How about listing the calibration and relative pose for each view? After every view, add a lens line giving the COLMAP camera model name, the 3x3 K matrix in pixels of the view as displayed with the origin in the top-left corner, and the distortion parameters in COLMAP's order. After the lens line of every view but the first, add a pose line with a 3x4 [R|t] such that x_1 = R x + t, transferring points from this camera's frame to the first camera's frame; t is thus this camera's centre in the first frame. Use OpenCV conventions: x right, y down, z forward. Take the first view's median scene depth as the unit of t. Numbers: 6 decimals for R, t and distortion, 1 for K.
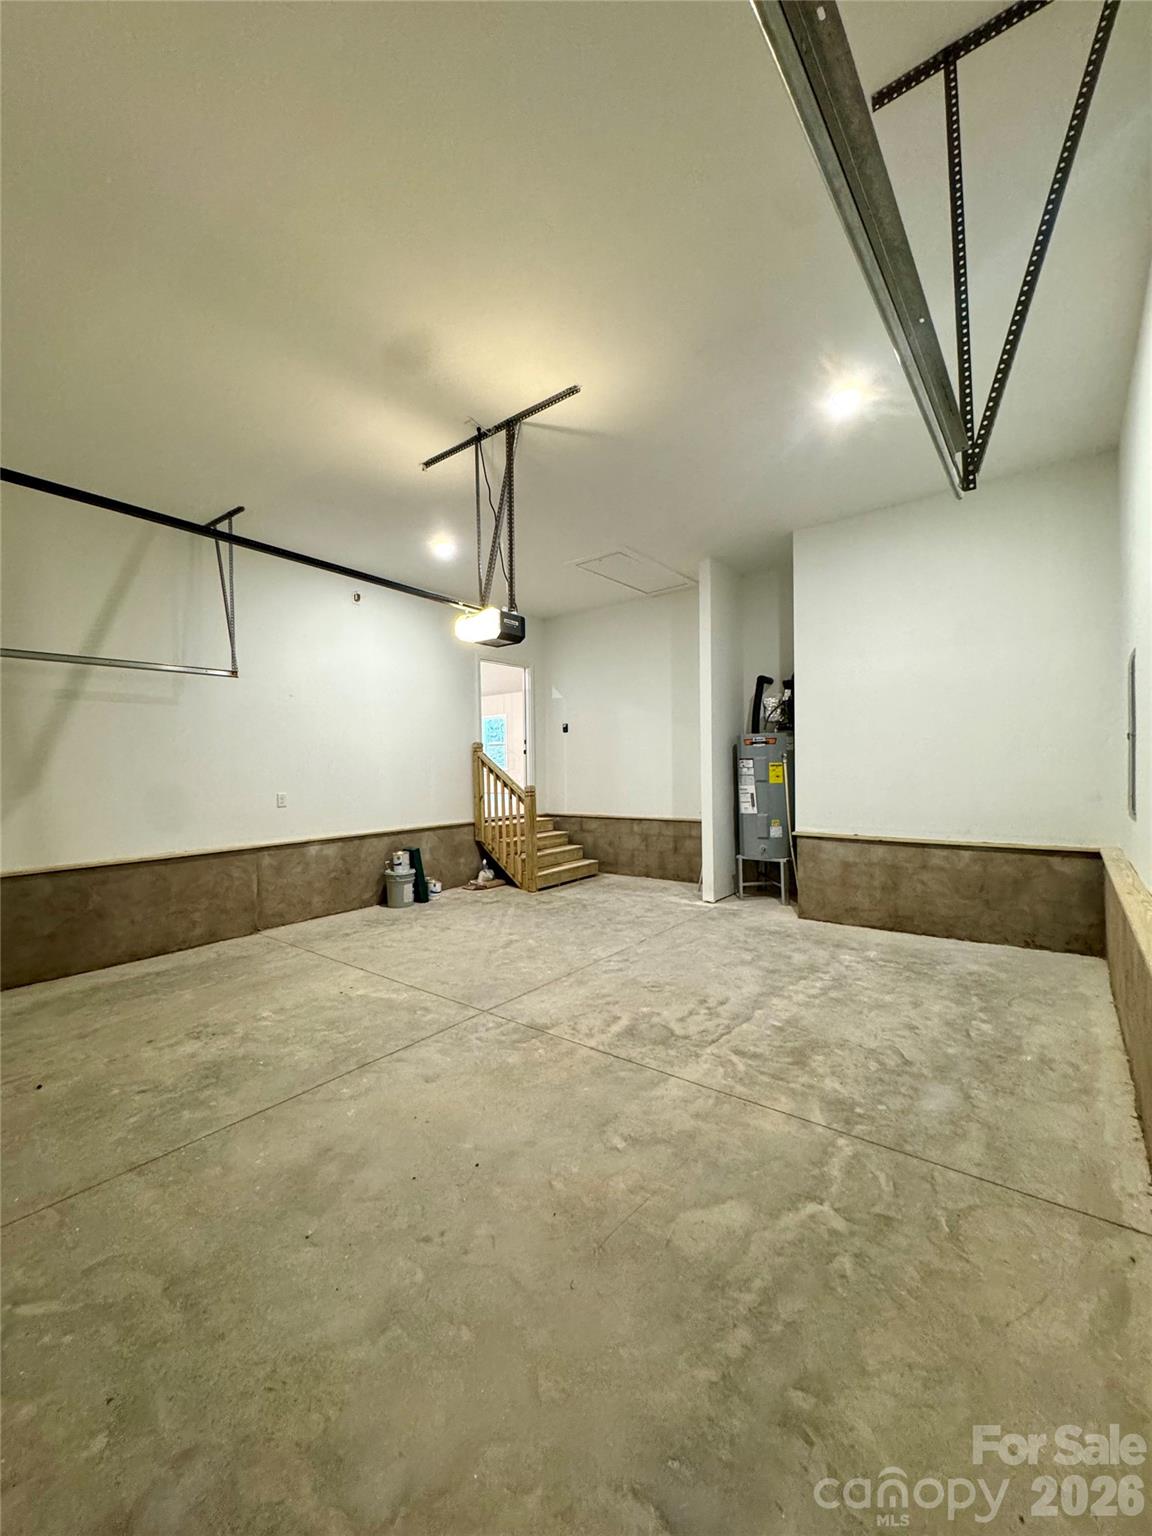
lens RADIAL K [[612.7, 0, 574.9], [0, 612.7, 768.1], [0, 0, 1]] dist [-0.004346, 0.000703]
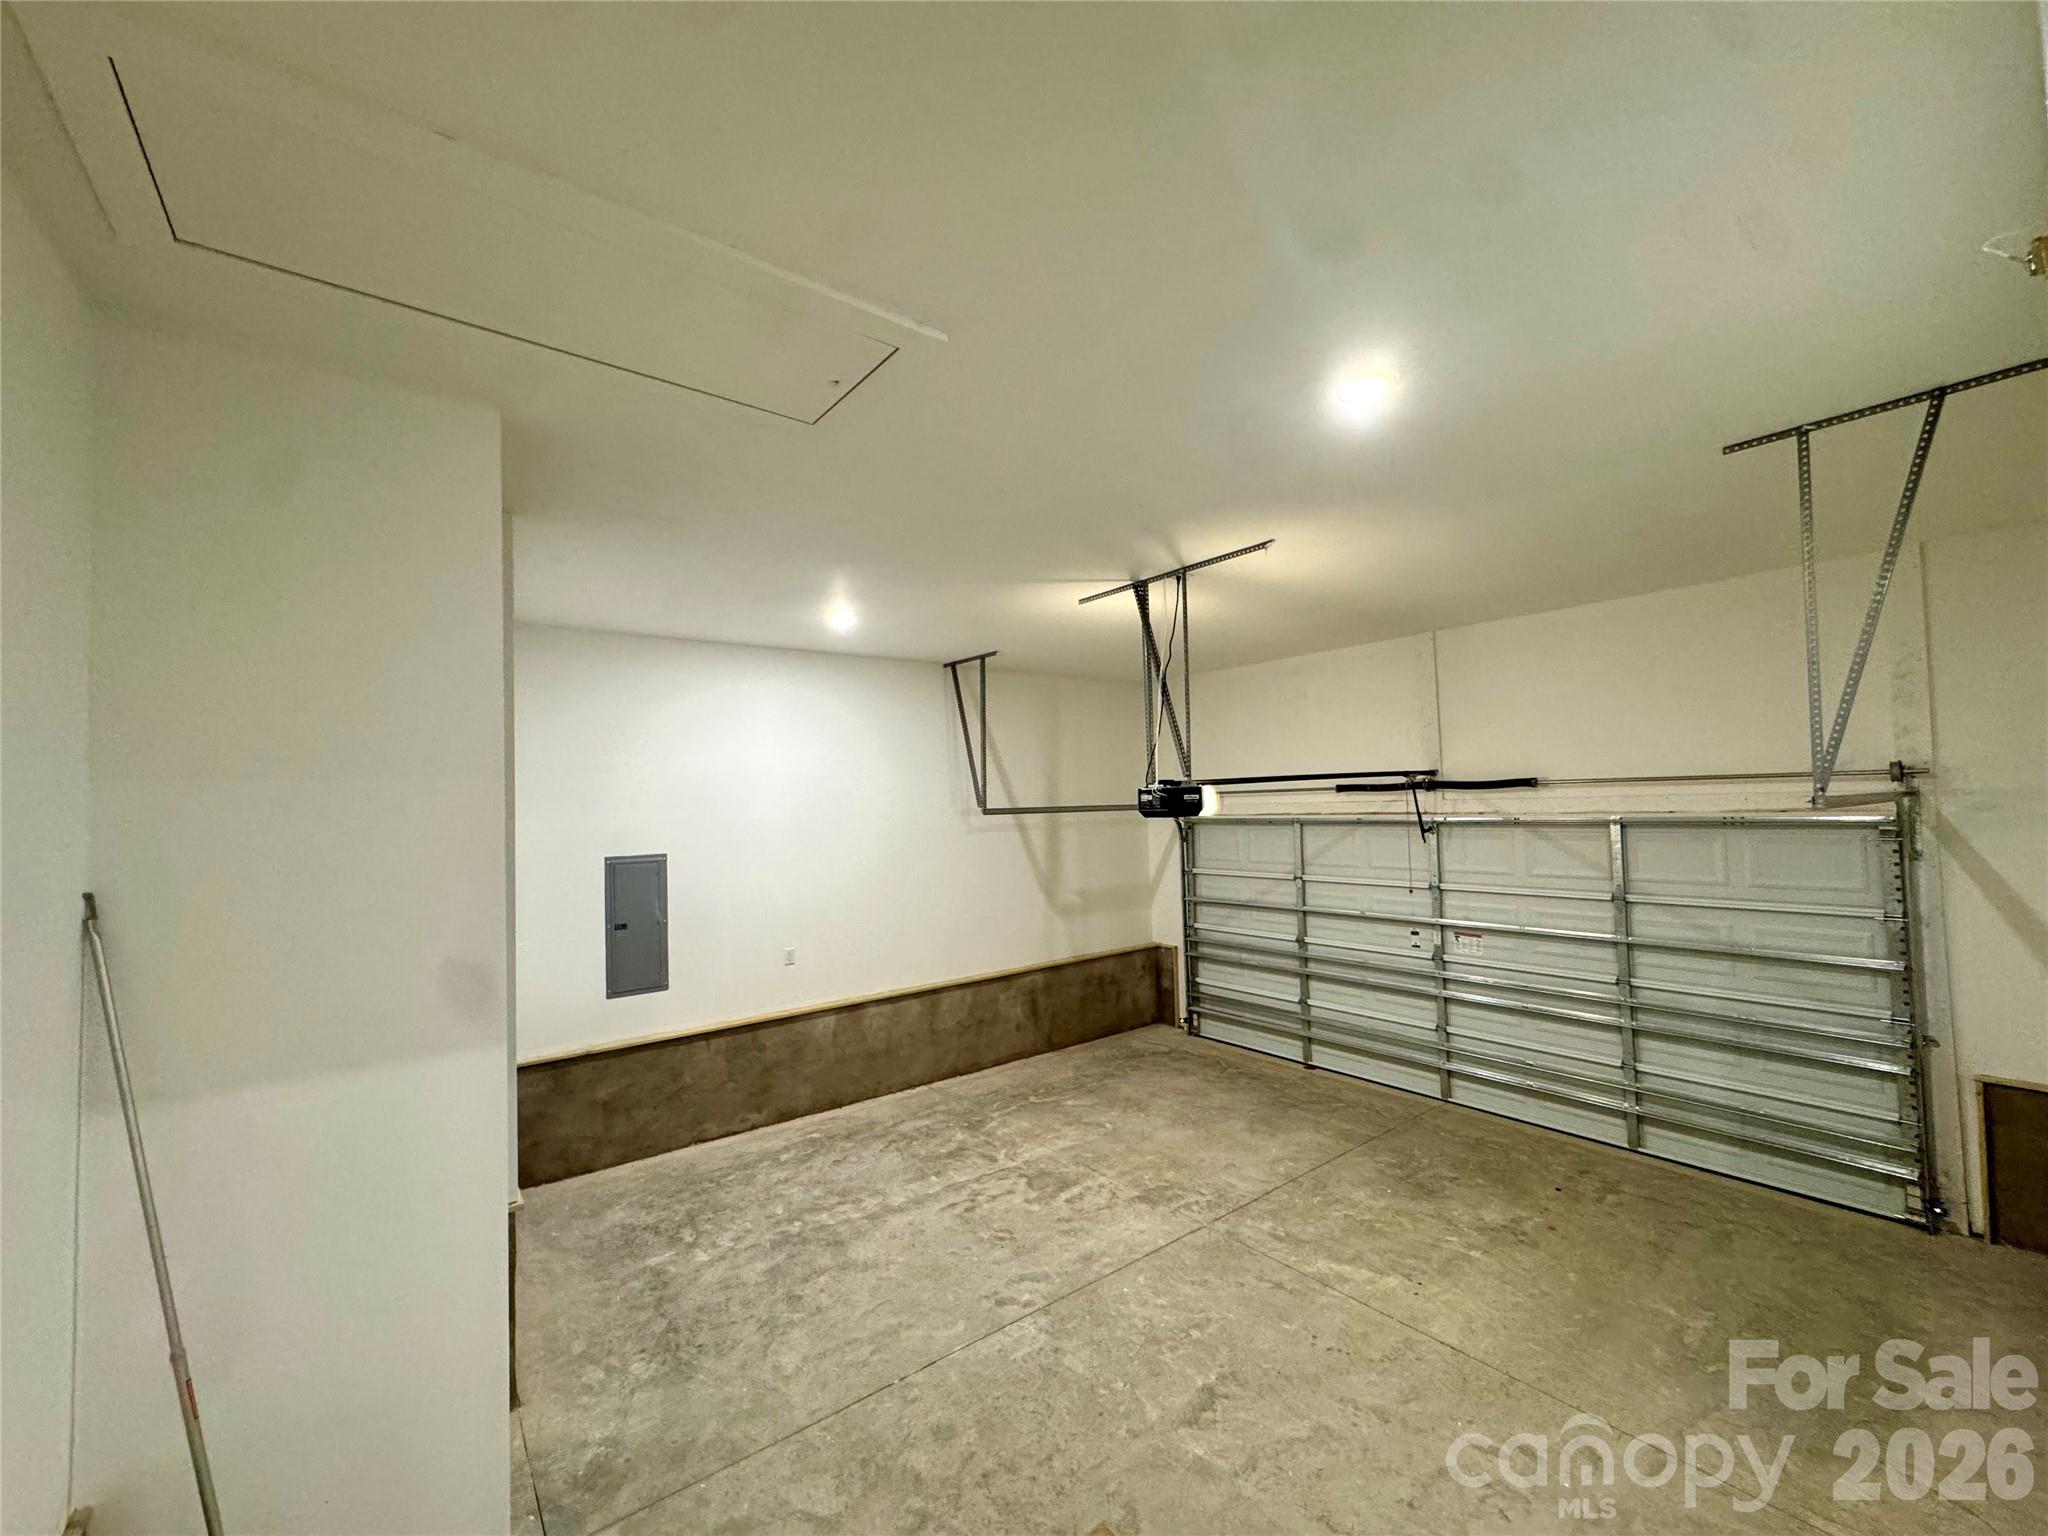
lens RADIAL K [[816.9, 0, 1025.4], [0, 816.9, 772.0], [0, 0, 1]] dist [-0.004346, 0.000703]
pose [[-0.971551, 0.055273, 0.230291, -0.217878], [0.047400, 0.998091, -0.039587, -0.256263], [-0.232040, -0.027545, -0.972316, 2.423682]]
